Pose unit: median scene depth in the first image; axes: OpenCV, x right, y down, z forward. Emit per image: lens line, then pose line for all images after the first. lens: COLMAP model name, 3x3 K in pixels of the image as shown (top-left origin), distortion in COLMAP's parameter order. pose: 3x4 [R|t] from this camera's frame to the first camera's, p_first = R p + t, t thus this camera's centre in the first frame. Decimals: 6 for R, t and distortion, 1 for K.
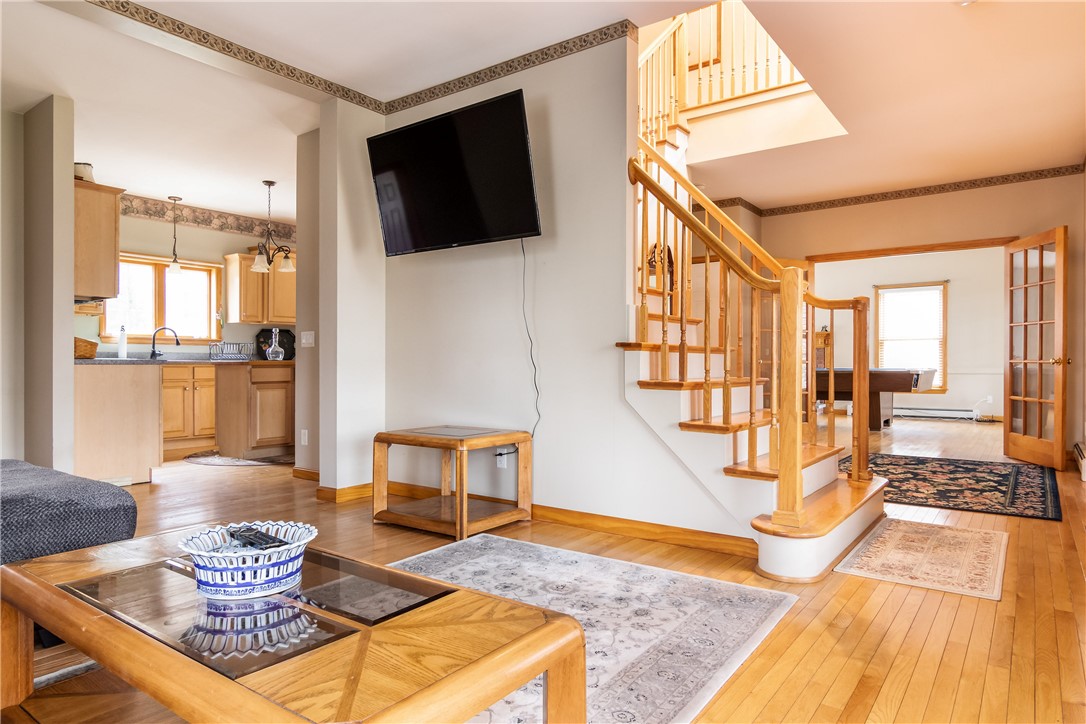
lens RADIAL K [[662.0, 0, 541.6], [0, 662.0, 359.2], [0, 0, 1]] dist [-0.002818, 0.004630]
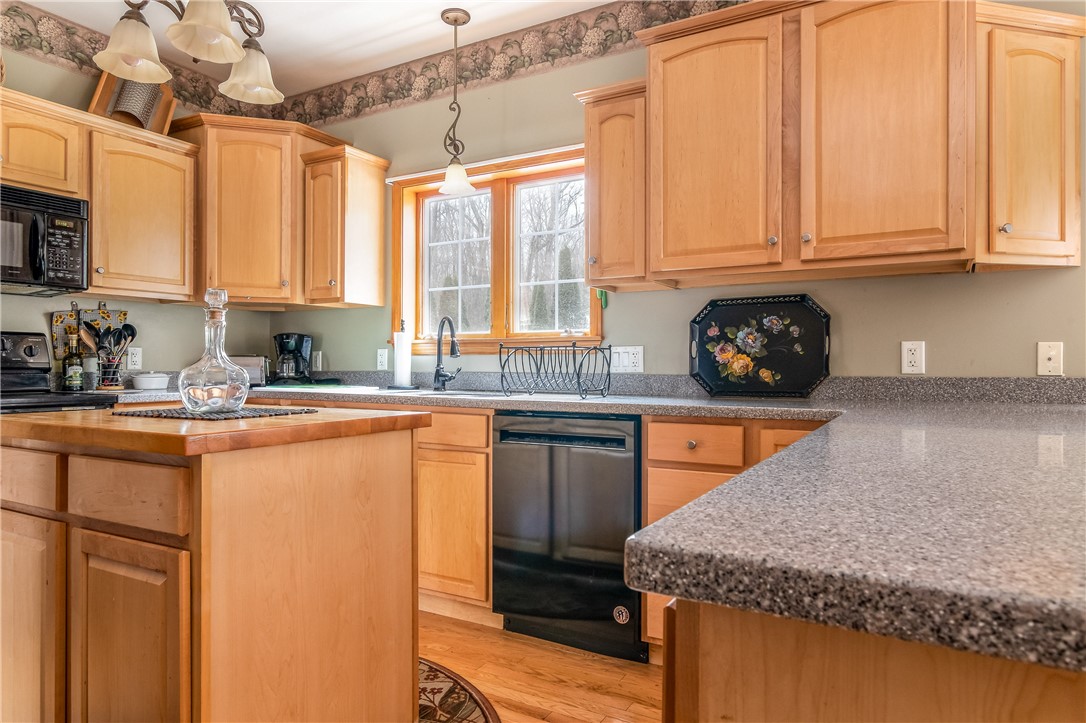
lens RADIAL K [[662.0, 0, 547.1], [0, 662.0, 360.0], [0, 0, 1]] dist [-0.002818, 0.004630]
pose [[0.118197, -0.011920, -0.992919, -0.111507], [0.001392, 0.999929, -0.011839, -0.012501], [0.992989, 0.000017, 0.118205, 0.935416]]
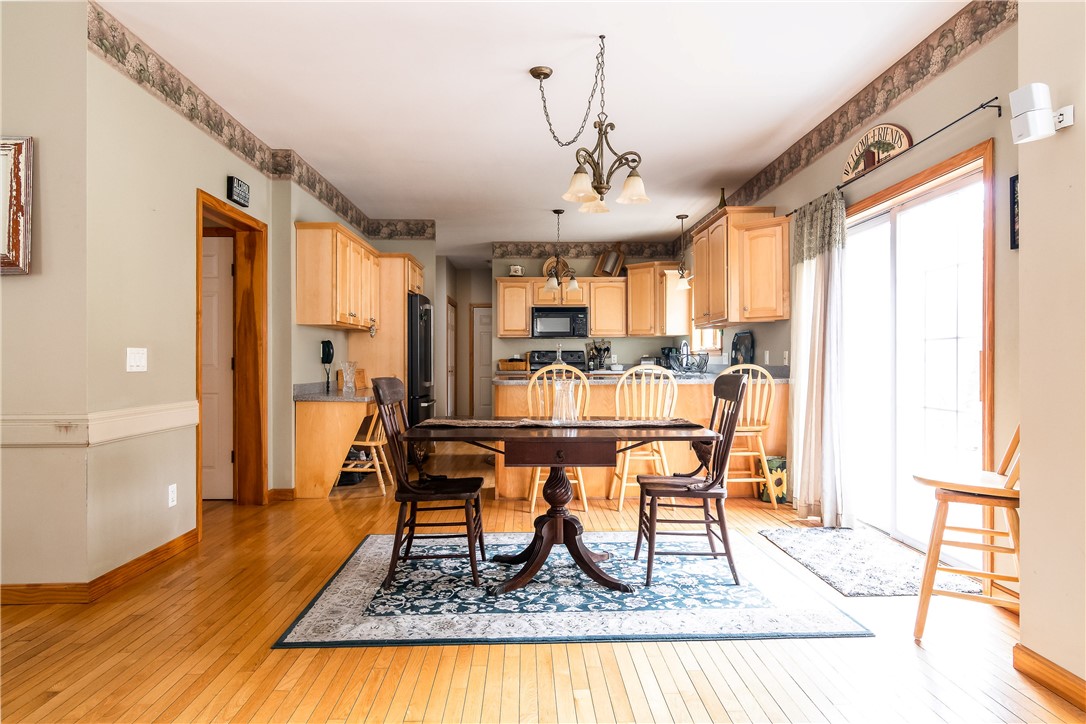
lens RADIAL K [[662.0, 0, 550.2], [0, 662.0, 352.9], [0, 0, 1]] dist [-0.002818, 0.004630]
pose [[-0.787428, -0.007484, -0.616362, 0.251511], [-0.000773, 0.999937, -0.011154, -0.020044], [0.616407, -0.008306, -0.787384, 1.613017]]
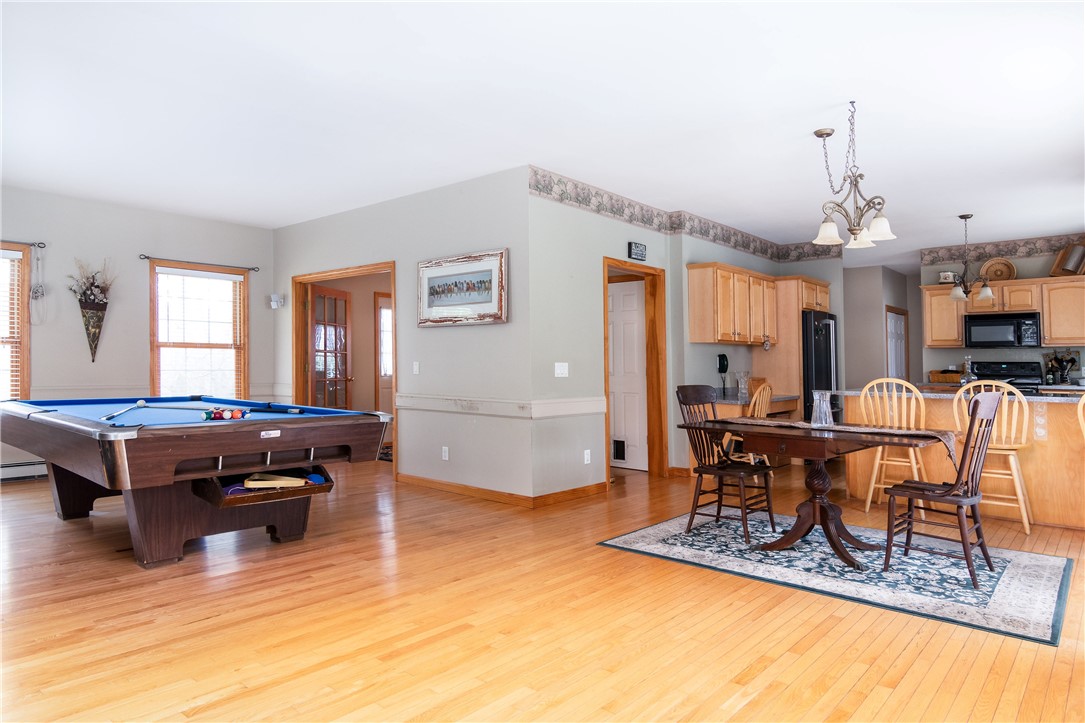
lens RADIAL K [[661.4, 0, 544.6], [0, 661.4, 370.3], [0, 0, 1]] dist [-0.002818, 0.004630]
pose [[-0.996572, -0.011248, 0.081962, 0.155133], [-0.010475, 0.999897, 0.009857, -0.026680], [-0.082065, 0.008964, -0.996587, 1.820420]]
